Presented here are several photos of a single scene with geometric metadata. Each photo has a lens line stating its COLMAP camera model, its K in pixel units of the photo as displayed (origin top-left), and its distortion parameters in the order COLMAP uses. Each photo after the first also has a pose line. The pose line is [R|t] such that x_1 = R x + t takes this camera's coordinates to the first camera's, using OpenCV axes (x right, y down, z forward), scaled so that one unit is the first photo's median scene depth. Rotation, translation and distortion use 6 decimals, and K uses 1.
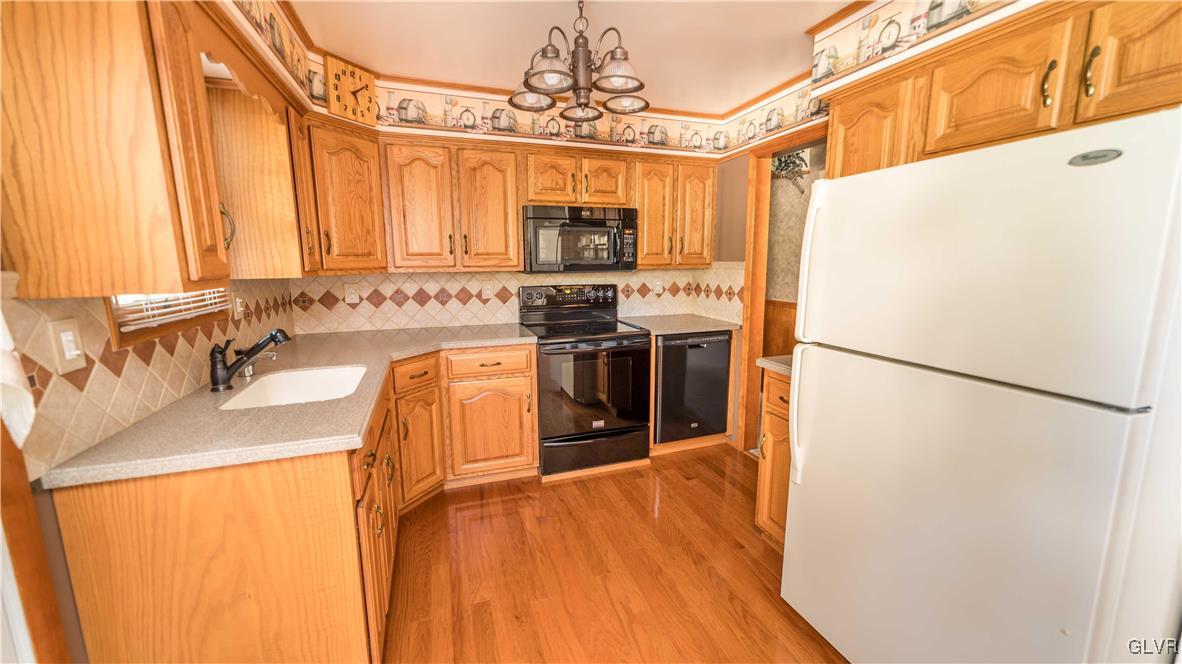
lens RADIAL K [[452.5, 0, 591.0], [0, 452.5, 332.0], [0, 0, 1]] dist [-0.008522, 0.000123]
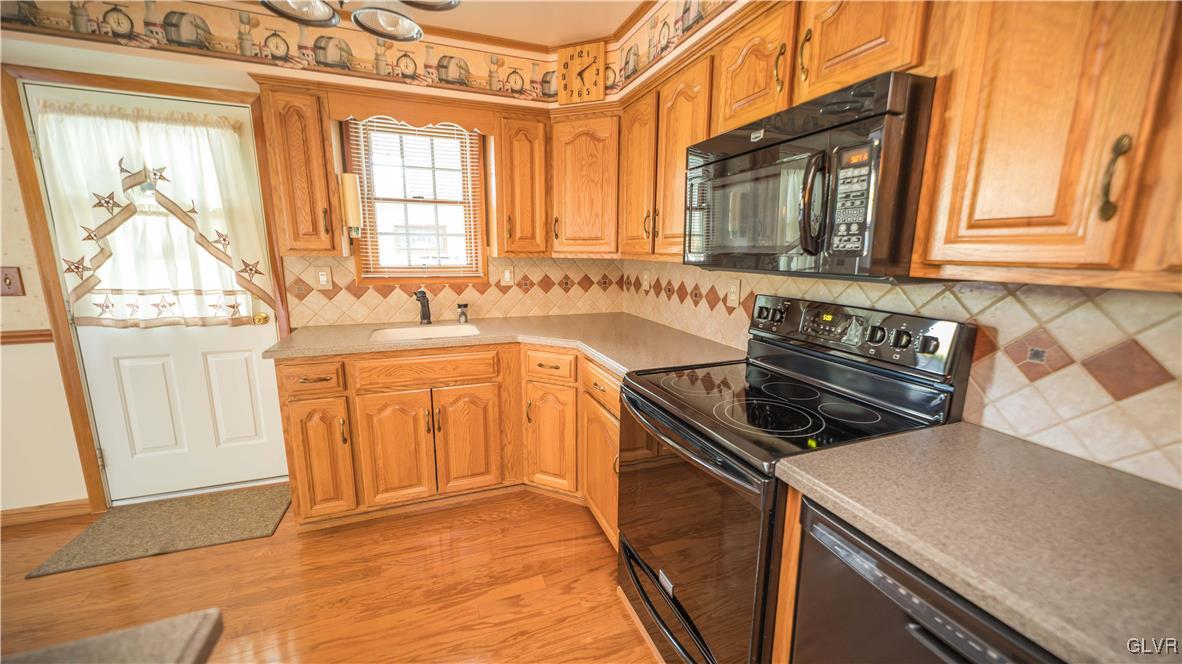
lens RADIAL K [[443.0, 0, 596.4], [0, 443.0, 331.9], [0, 0, 1]] dist [0.000664, 0.000065]
pose [[0.034525, 0.190011, -0.981175, 0.443014], [-0.170632, 0.968466, 0.181546, -0.136714], [0.984730, 0.161152, 0.065858, 0.880458]]
